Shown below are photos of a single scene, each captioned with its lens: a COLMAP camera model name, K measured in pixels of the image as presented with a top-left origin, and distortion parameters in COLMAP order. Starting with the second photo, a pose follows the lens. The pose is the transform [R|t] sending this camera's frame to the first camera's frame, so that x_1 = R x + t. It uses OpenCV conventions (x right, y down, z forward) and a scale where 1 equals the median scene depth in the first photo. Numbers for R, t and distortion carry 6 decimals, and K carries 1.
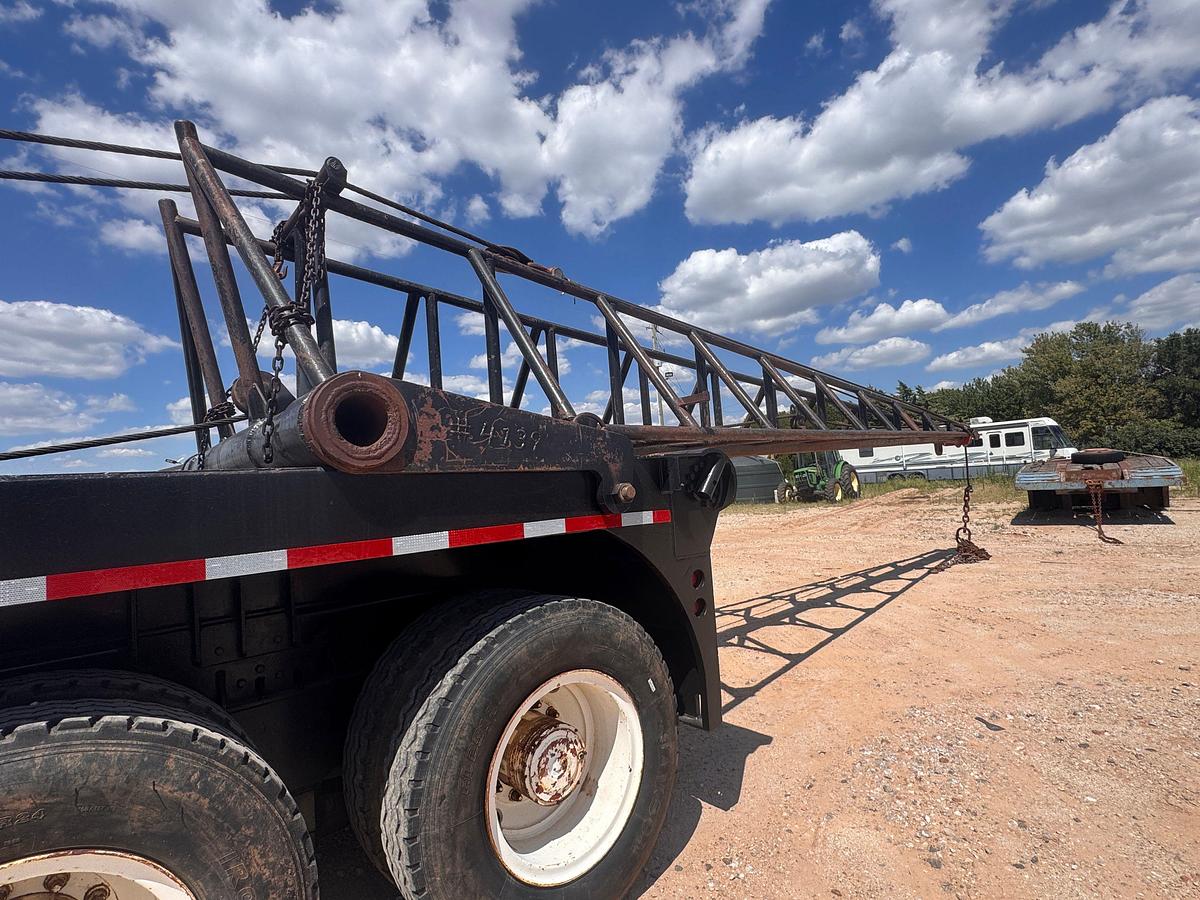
lens RADIAL K [[581.1, 0, 600.8], [0, 581.1, 450.5], [0, 0, 1]] dist [-0.001127, -0.000362]
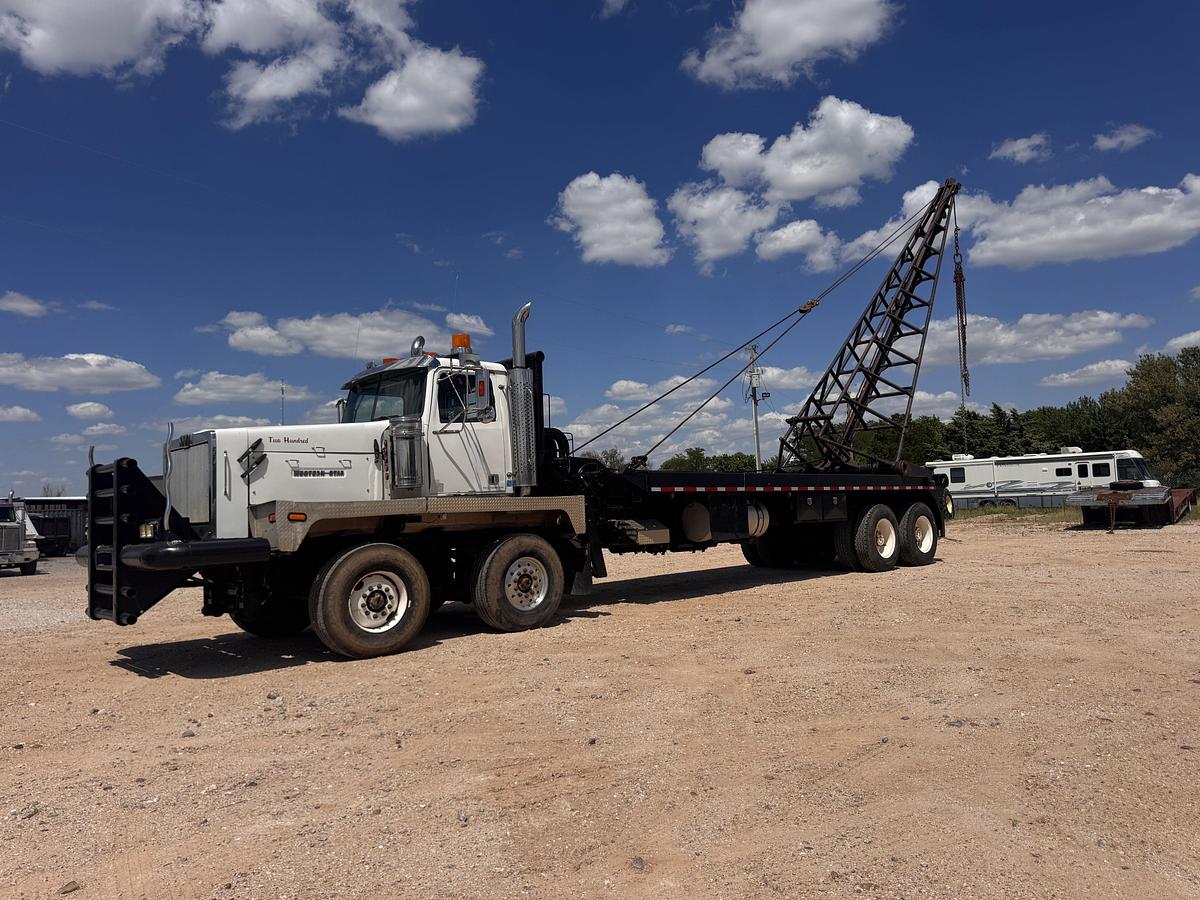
lens RADIAL K [[861.2, 0, 596.9], [0, 861.2, 444.1], [0, 0, 1]] dist [0.107708, -0.153683]
pose [[0.998230, 0.035311, 0.047861, -0.247440], [-0.034222, 0.999141, -0.023381, 0.001748], [-0.048646, 0.021702, 0.998580, -0.491596]]
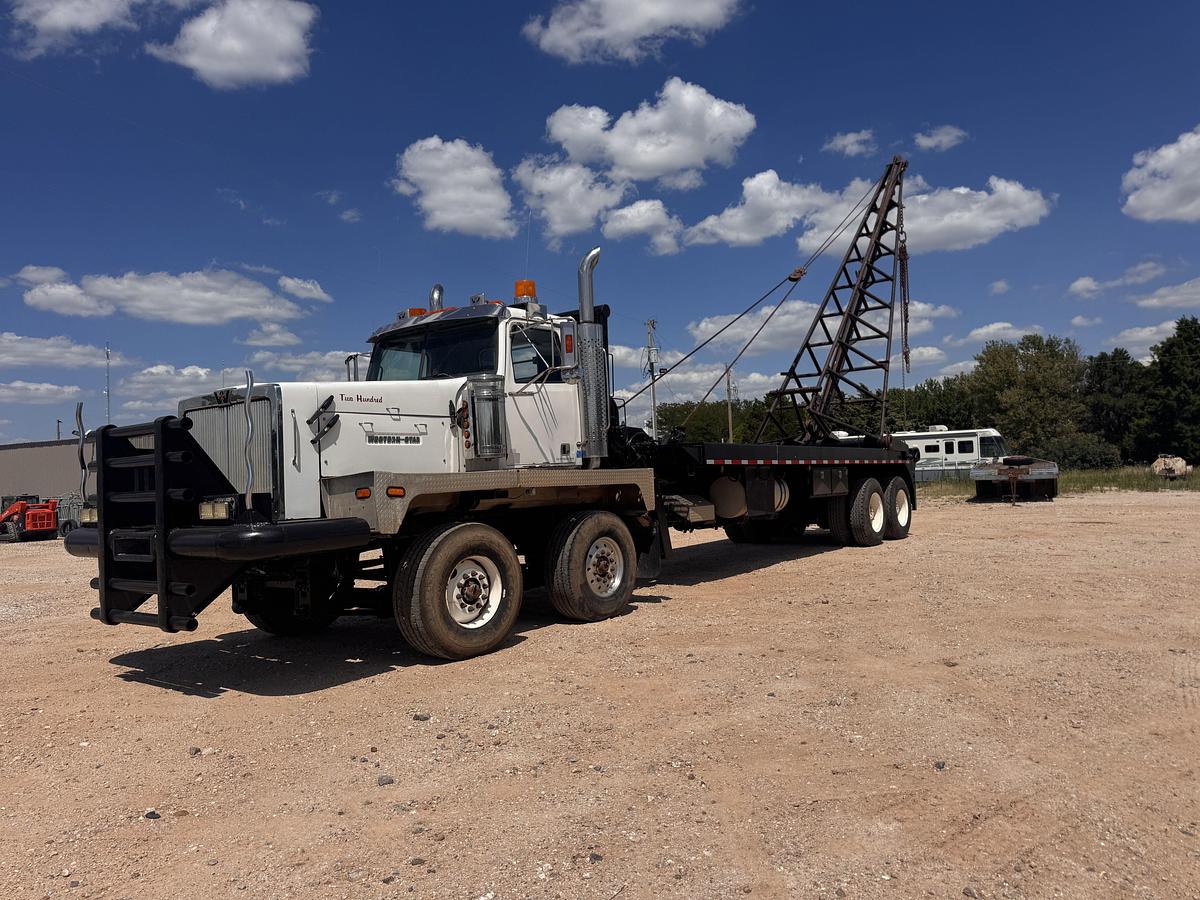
lens RADIAL K [[867.4, 0, 602.0], [0, 867.4, 457.1], [0, 0, 1]] dist [0.091111, -0.127138]
pose [[0.971857, 0.036260, 0.232763, -0.332613], [-0.040017, 0.999134, 0.011438, 0.008048], [-0.232147, -0.020431, 0.972466, -0.443688]]
